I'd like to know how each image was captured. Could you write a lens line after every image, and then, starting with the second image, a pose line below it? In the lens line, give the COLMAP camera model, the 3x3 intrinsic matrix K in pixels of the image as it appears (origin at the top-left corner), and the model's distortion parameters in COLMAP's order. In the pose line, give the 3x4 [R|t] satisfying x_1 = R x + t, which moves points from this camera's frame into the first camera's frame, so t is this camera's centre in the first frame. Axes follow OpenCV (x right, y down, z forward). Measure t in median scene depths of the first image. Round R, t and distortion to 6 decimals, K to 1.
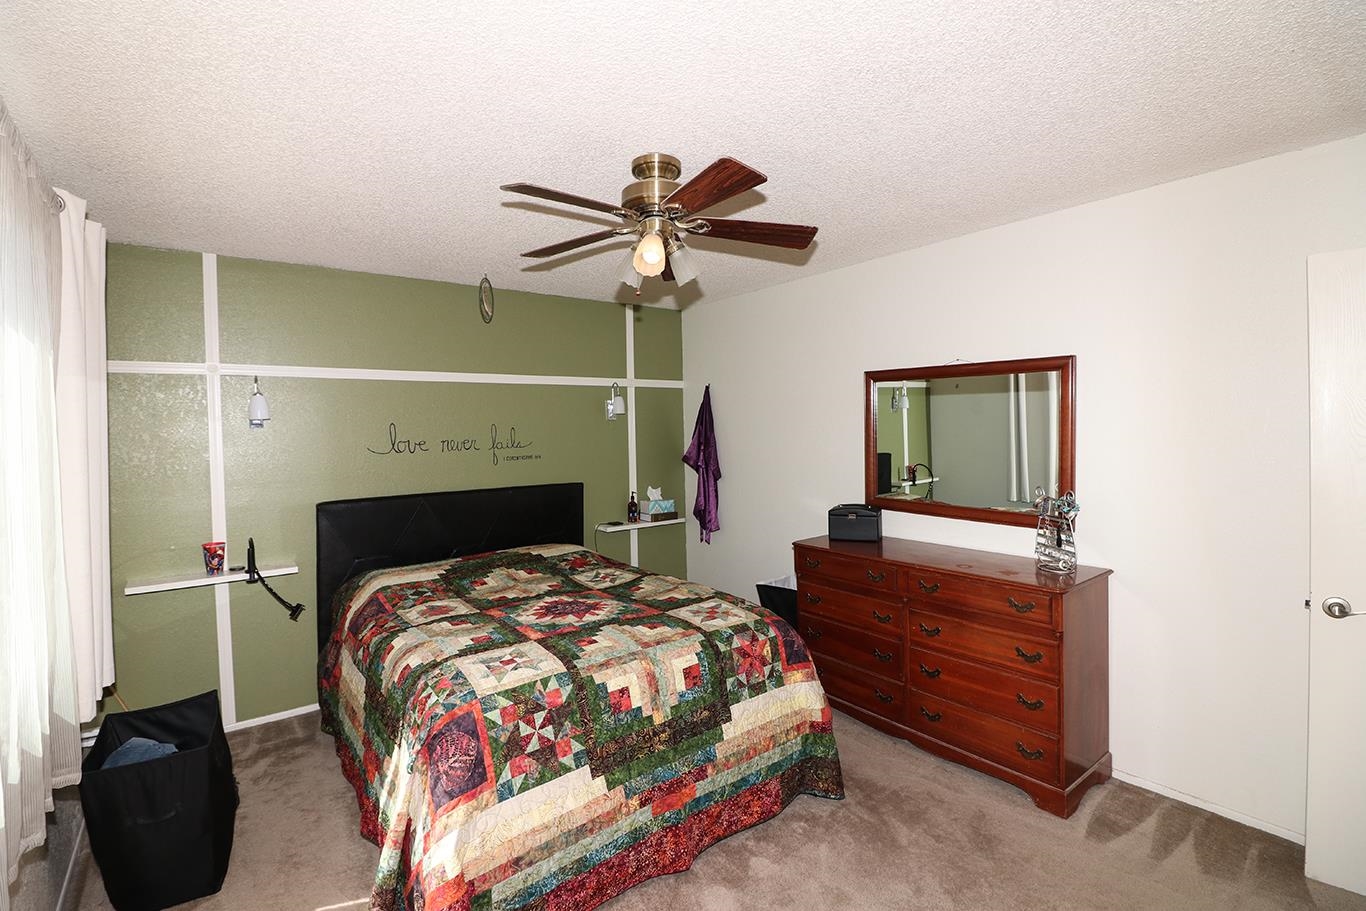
lens RADIAL K [[626.6, 0, 669.3], [0, 626.6, 444.6], [0, 0, 1]] dist [-0.000184, -0.008972]
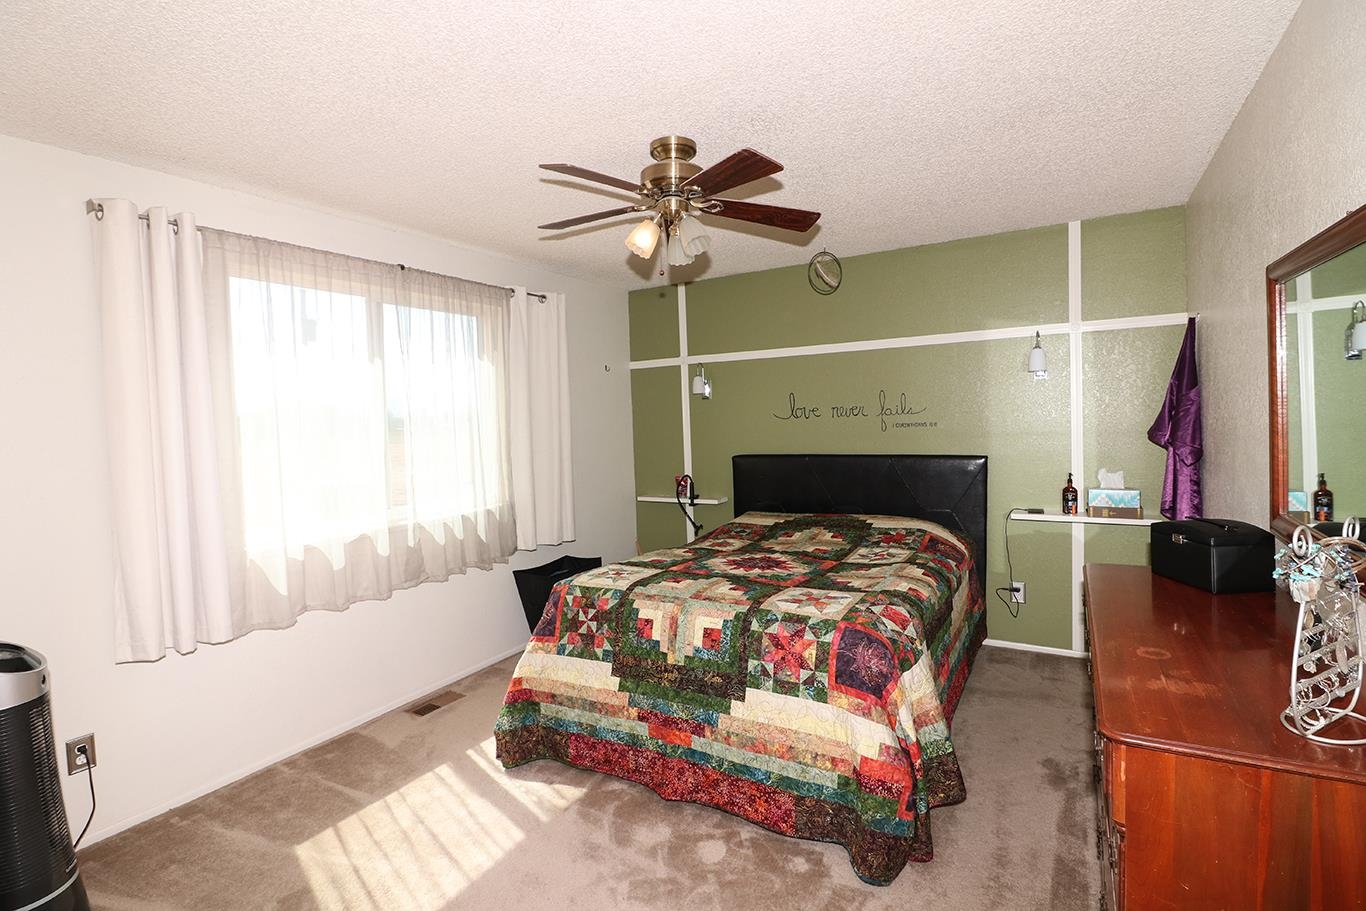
lens RADIAL K [[652.5, 0, 681.8], [0, 652.5, 442.1], [0, 0, 1]] dist [-0.000564, 0.000286]
pose [[0.374653, 0.042807, -0.926176, 0.994342], [0.001547, 0.998903, 0.046794, 0.001510], [0.927164, -0.018964, 0.374176, 0.568638]]
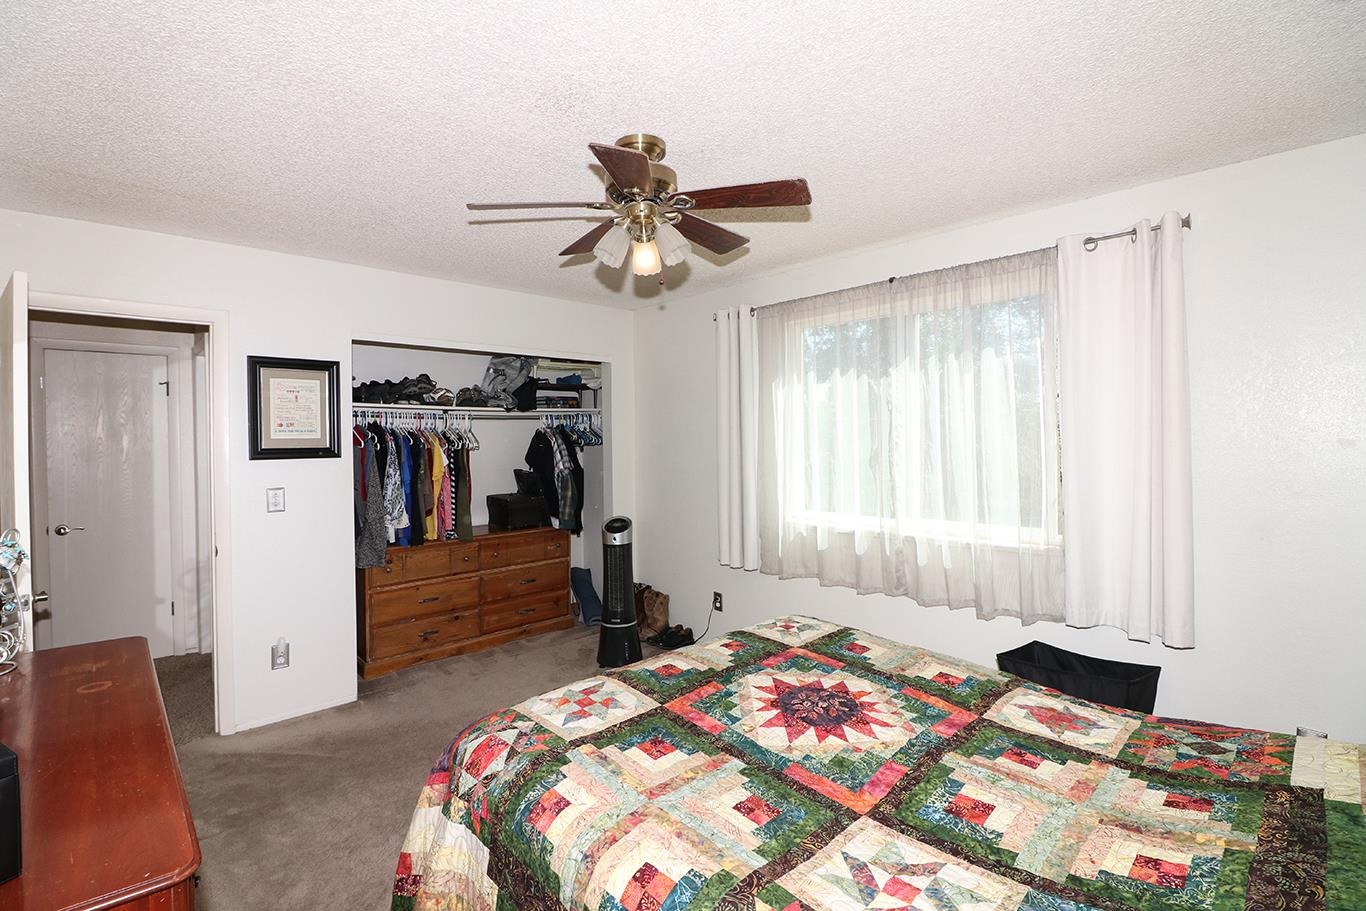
lens RADIAL K [[626.6, 0, 669.3], [0, 626.6, 444.6], [0, 0, 1]] dist [-0.000184, -0.008972]
pose [[-0.994301, 0.025282, -0.103564, 0.049070], [0.020852, 0.998830, 0.043629, -0.020548], [0.104545, 0.041221, -0.993665, 1.911164]]
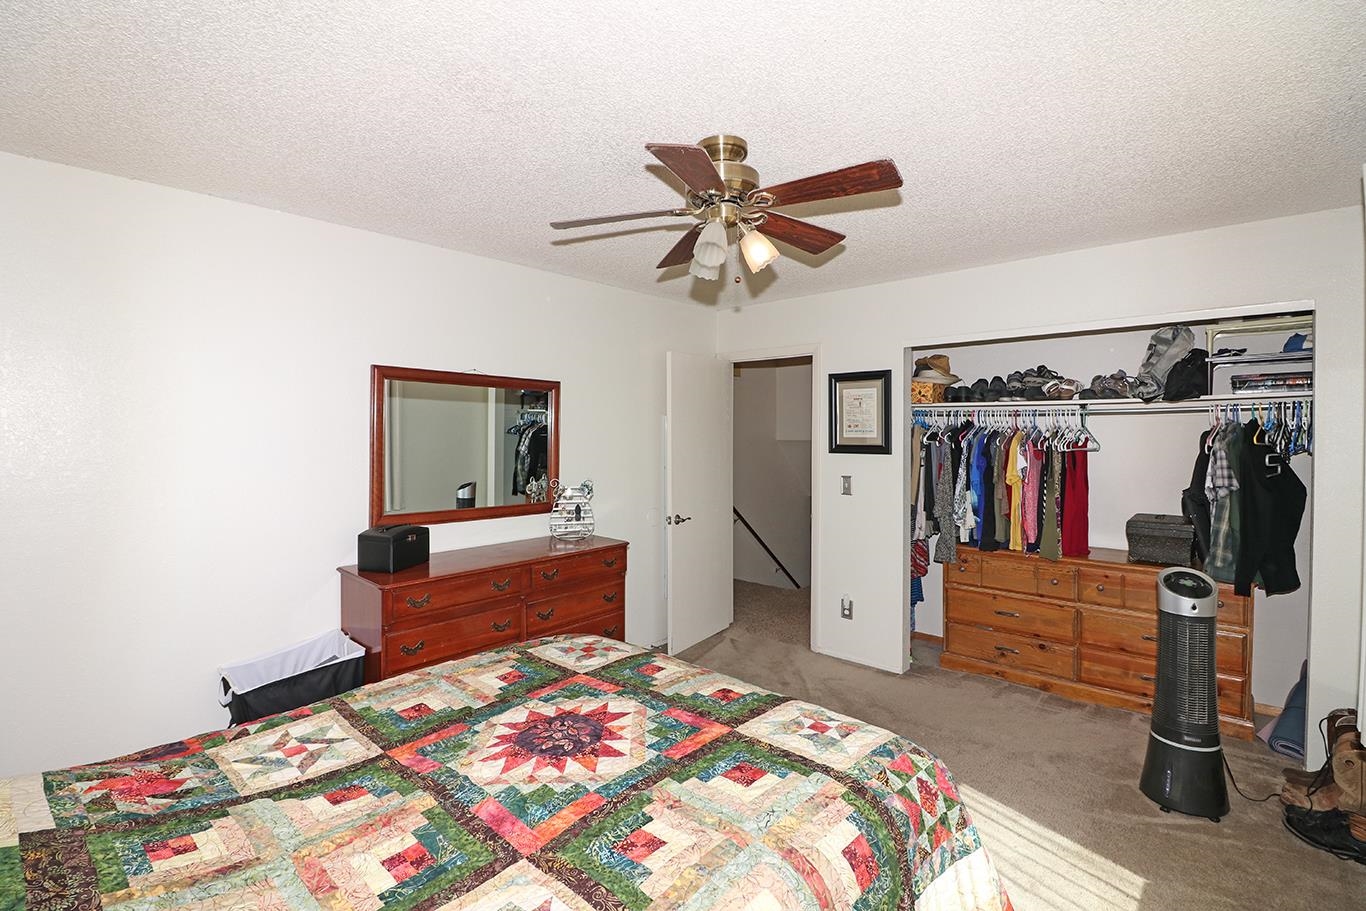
lens RADIAL K [[630.0, 0, 687.1], [0, 630.0, 443.6], [0, 0, 1]] dist [0.002180, -0.010473]
pose [[-0.191174, -0.003374, 0.981550, -0.903209], [0.035598, 0.999312, 0.010368, -0.007327], [-0.980910, 0.036923, -0.190923, 1.200570]]
